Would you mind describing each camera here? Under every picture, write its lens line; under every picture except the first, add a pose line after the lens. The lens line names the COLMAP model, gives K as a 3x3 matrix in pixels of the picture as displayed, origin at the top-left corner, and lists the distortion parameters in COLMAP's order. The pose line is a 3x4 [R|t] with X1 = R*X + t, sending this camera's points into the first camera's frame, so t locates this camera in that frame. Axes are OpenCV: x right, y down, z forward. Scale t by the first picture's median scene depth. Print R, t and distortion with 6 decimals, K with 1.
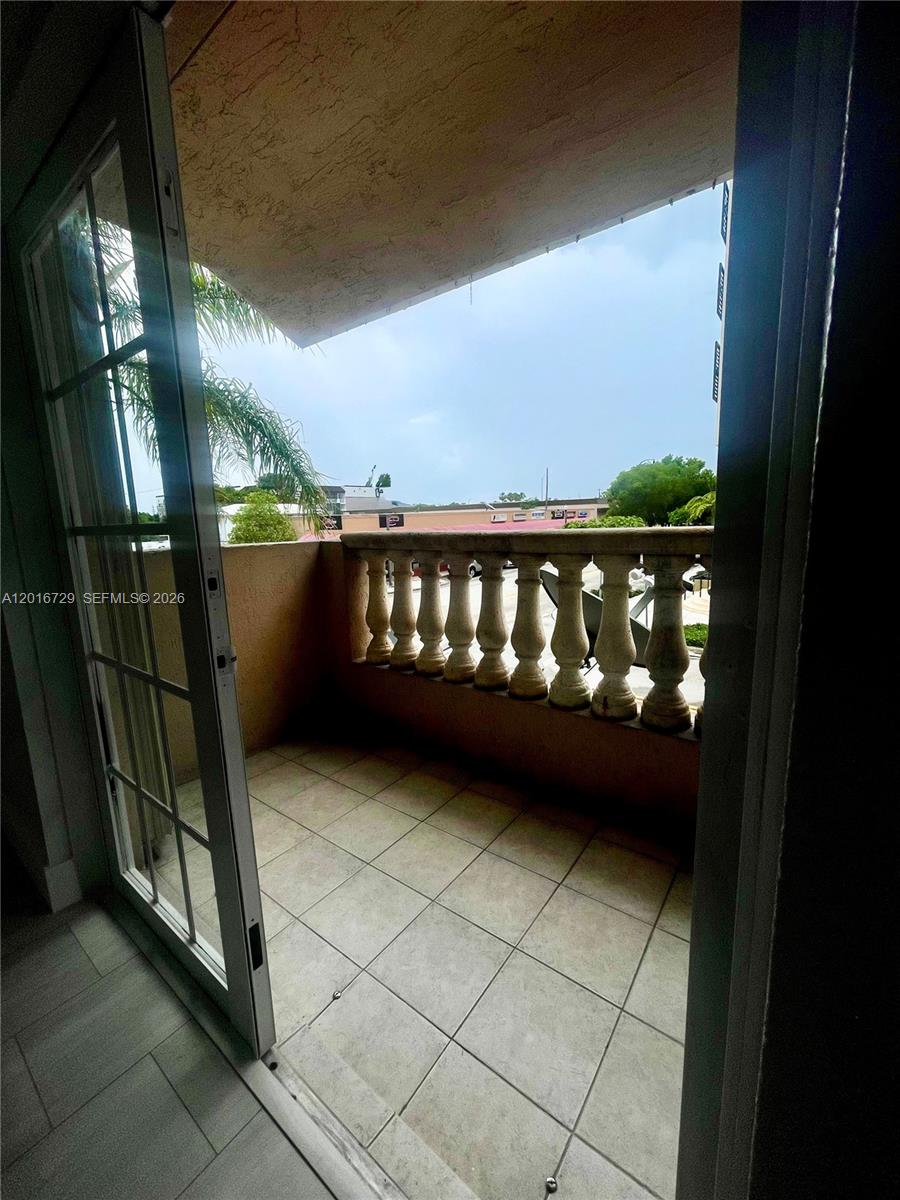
lens RADIAL K [[483.5, 0, 440.7], [0, 483.5, 605.2], [0, 0, 1]] dist [-0.004231, 0.000468]
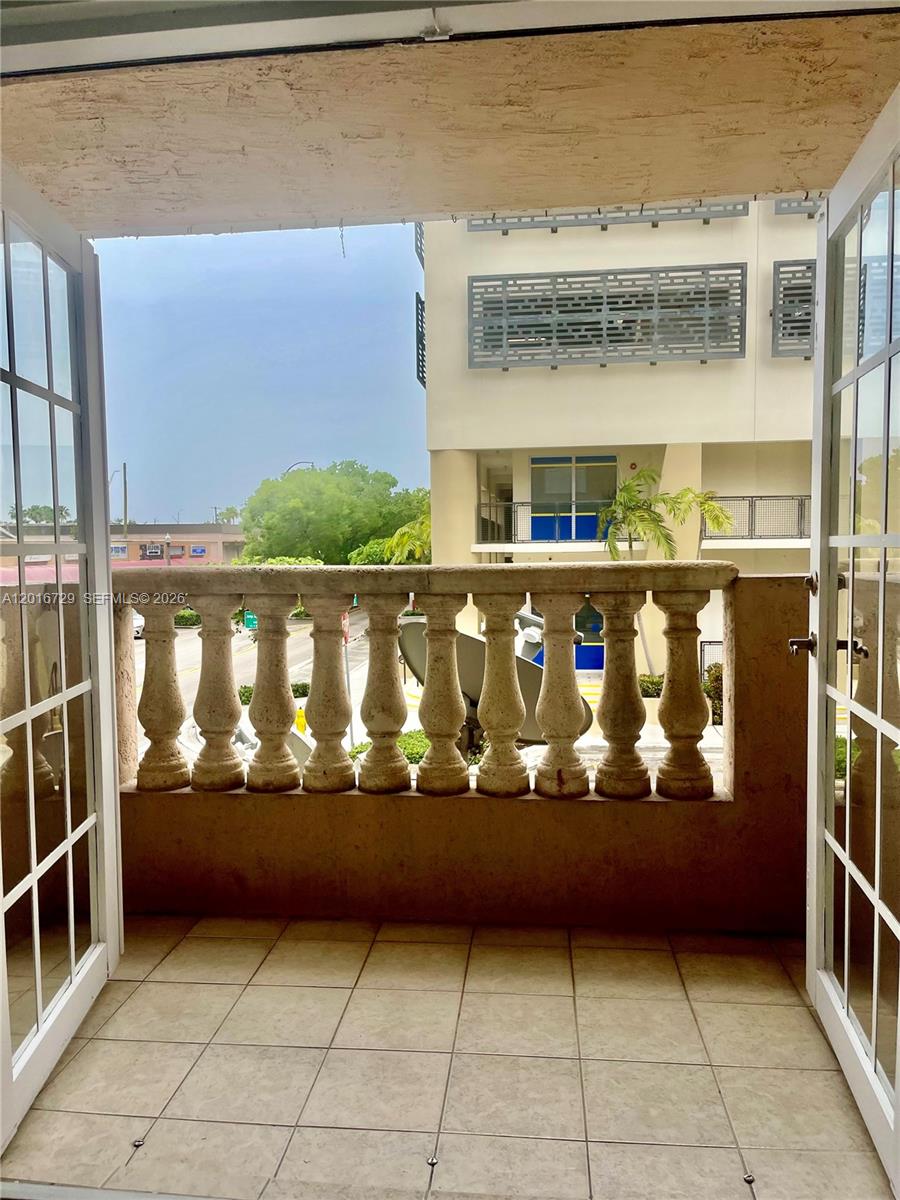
lens RADIAL K [[953.6, 0, 428.6], [0, 953.6, 622.0], [0, 0, 1]] dist [0.061670, -0.003832]
pose [[0.846980, -0.016402, 0.531371, -0.642933], [0.076819, 0.992810, -0.091801, 0.069968], [-0.526045, 0.118573, 0.842150, -0.238489]]
